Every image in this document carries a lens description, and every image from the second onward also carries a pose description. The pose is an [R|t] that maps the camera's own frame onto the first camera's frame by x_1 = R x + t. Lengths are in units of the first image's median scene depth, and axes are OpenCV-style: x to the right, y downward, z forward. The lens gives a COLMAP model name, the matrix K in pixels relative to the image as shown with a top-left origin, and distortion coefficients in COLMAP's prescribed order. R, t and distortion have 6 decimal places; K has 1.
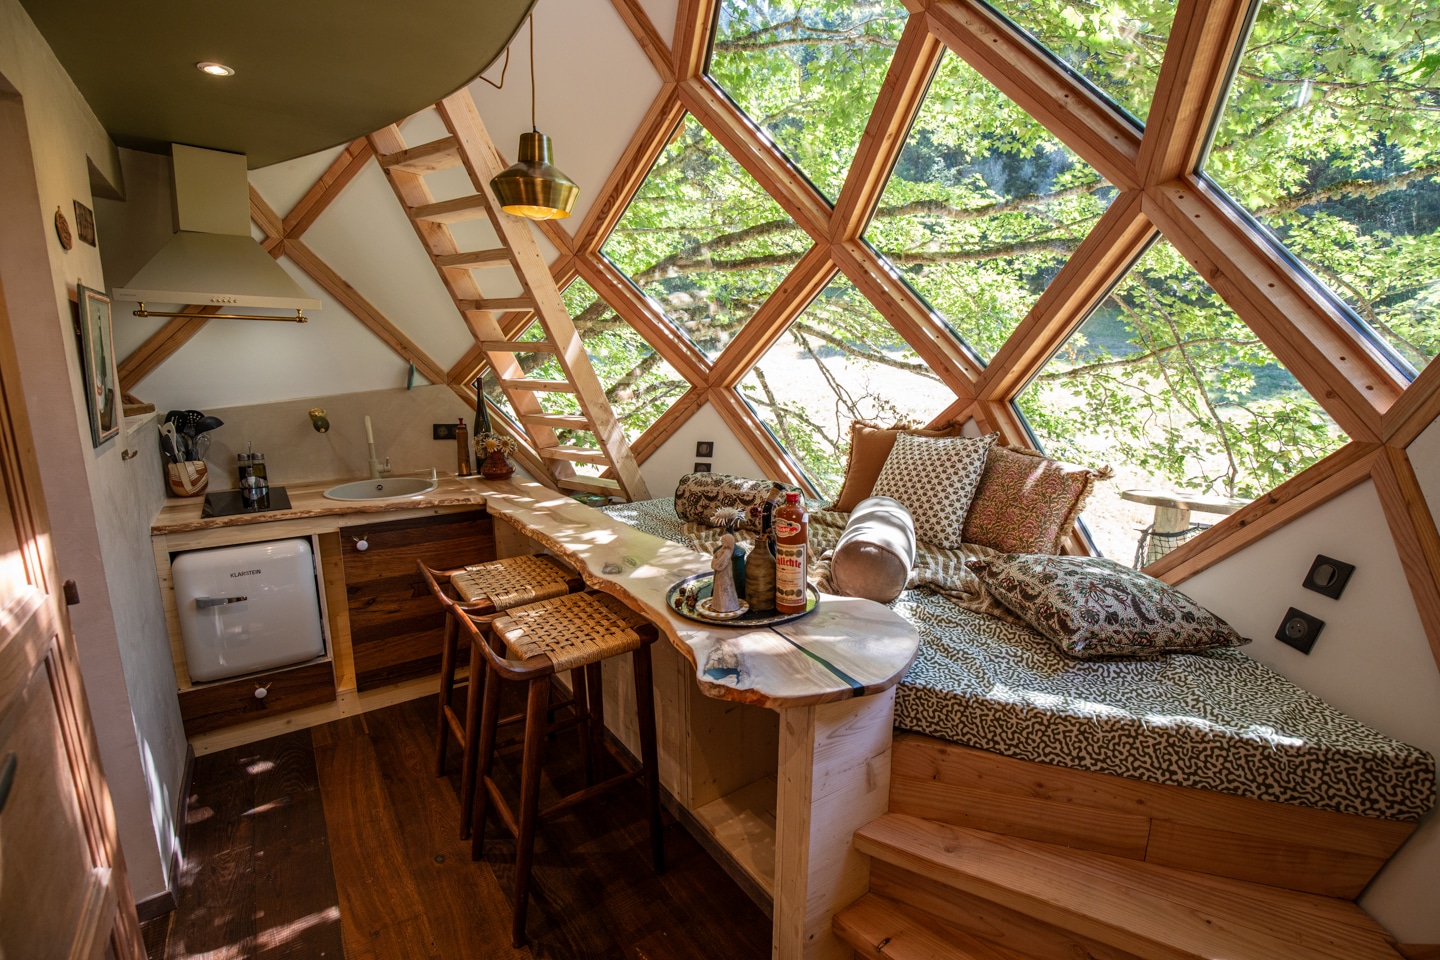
lens RADIAL K [[665.2, 0, 720.0], [0, 665.2, 480.0], [0, 0, 1]] dist [-0.040141, 0.000039]
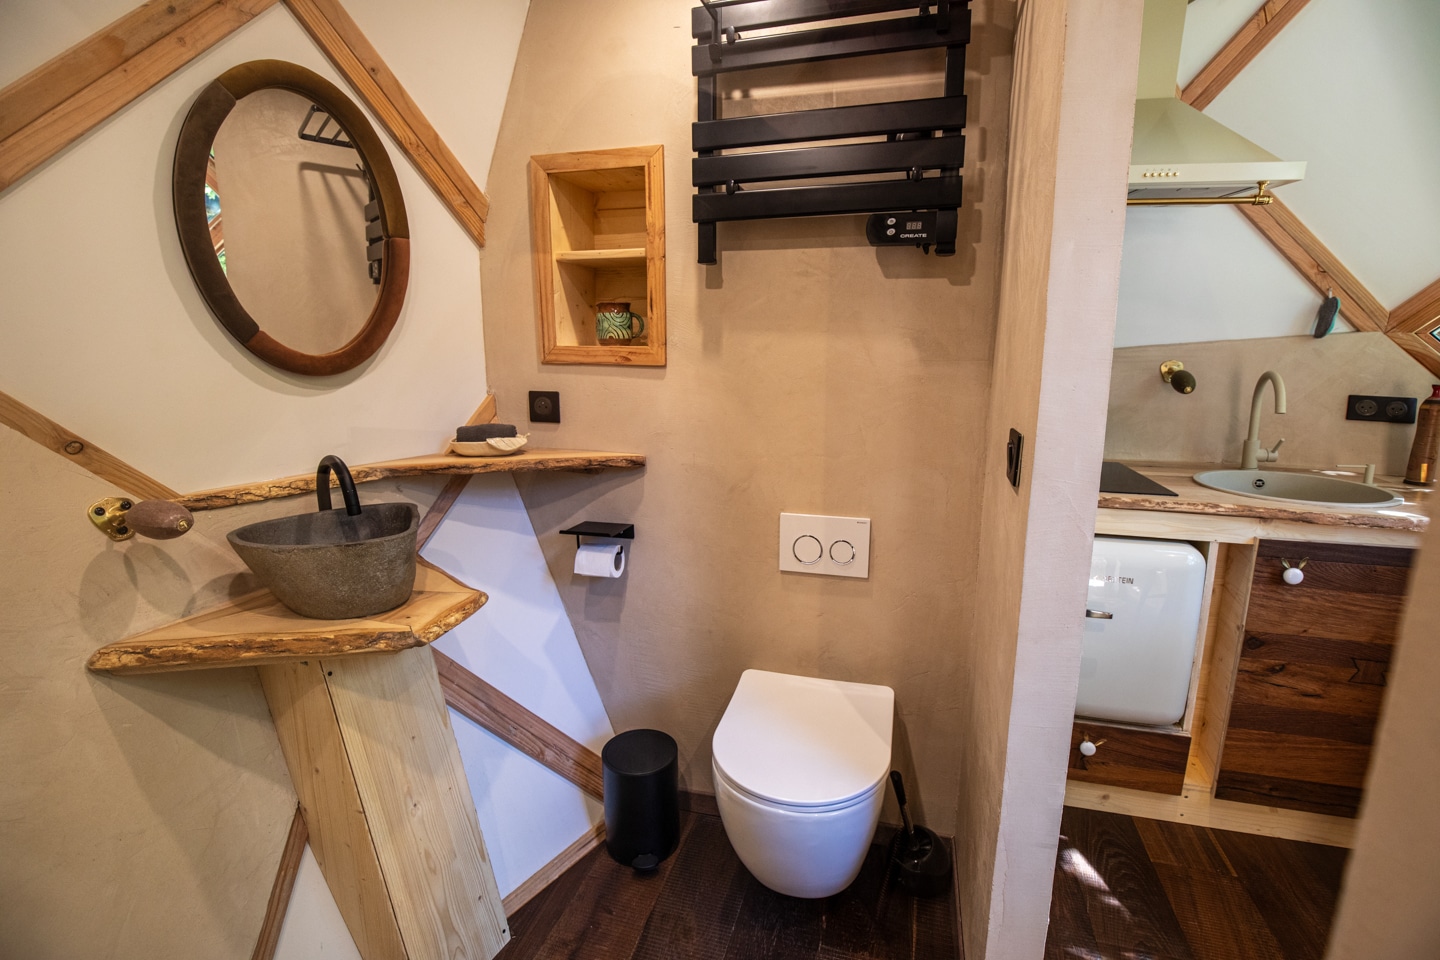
lens RADIAL K [[665.2, 0, 720.0], [0, 665.2, 480.0], [0, 0, 1]] dist [-0.040141, 0.000039]
pose [[0.590616, 0.153200, -0.792277, -0.397178], [-0.144150, 0.986051, 0.083210, 0.039162], [0.793973, 0.065062, 0.604462, 0.224712]]
